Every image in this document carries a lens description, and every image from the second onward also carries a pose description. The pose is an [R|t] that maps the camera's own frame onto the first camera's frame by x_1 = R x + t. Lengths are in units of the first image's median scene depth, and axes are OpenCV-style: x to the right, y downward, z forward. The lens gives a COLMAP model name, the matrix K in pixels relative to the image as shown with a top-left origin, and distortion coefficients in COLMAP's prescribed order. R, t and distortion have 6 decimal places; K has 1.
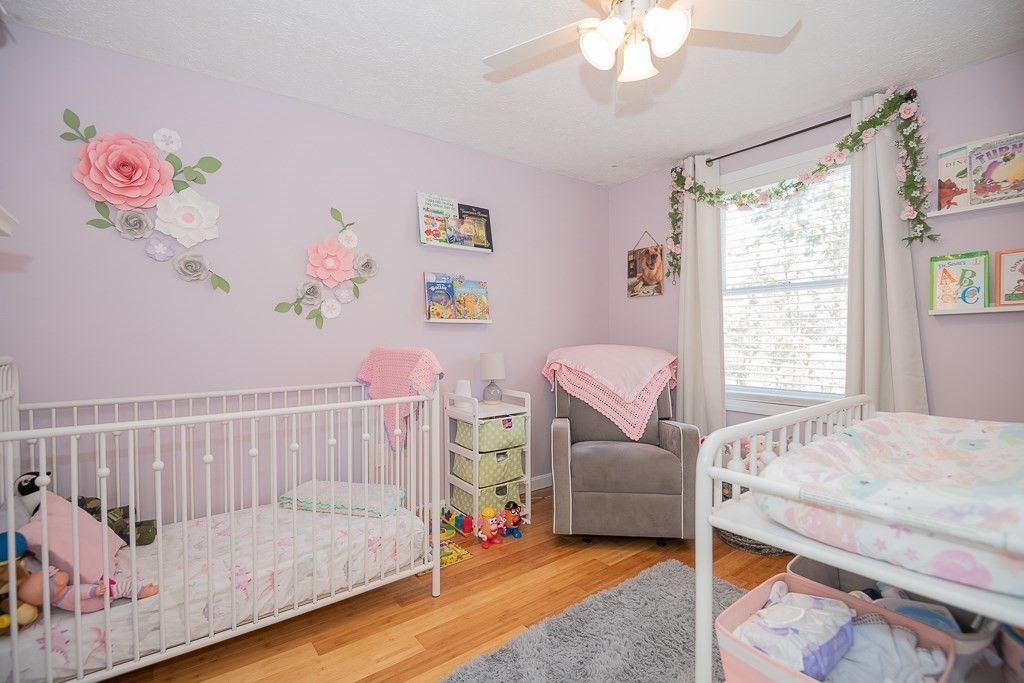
lens RADIAL K [[465.0, 0, 515.2], [0, 465.0, 337.8], [0, 0, 1]] dist [0.010198, -0.015850]
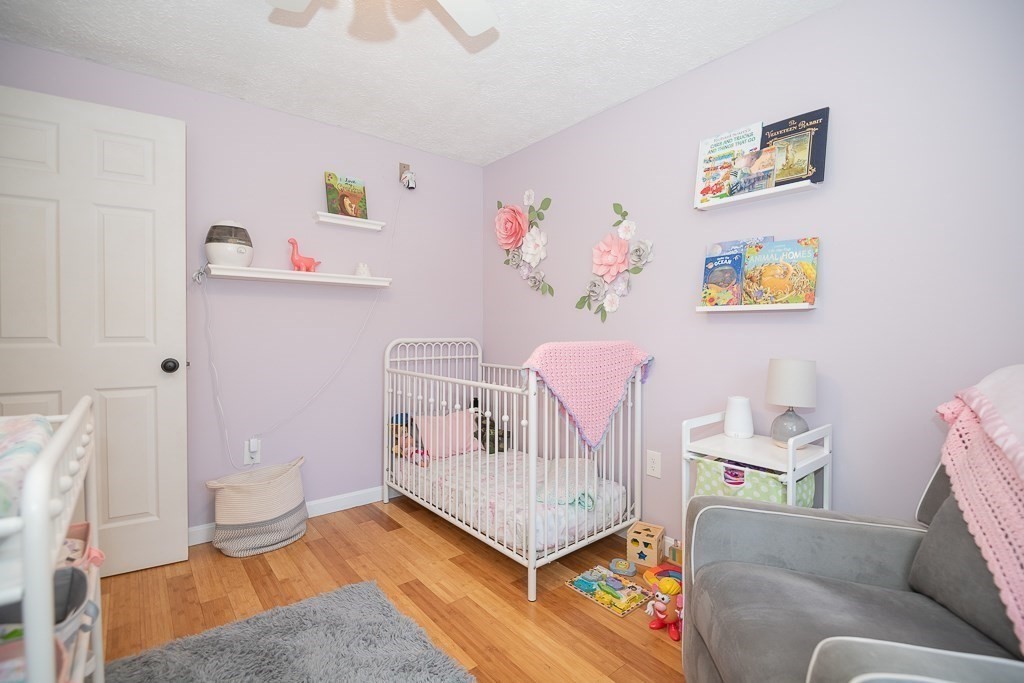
lens RADIAL K [[465.0, 0, 516.6], [0, 465.0, 340.9], [0, 0, 1]] dist [0.010198, -0.015850]
pose [[0.026621, 0.028901, -0.999228, 0.555273], [-0.009204, 0.999547, 0.028665, -0.004948], [0.999603, 0.008434, 0.026875, 0.674335]]
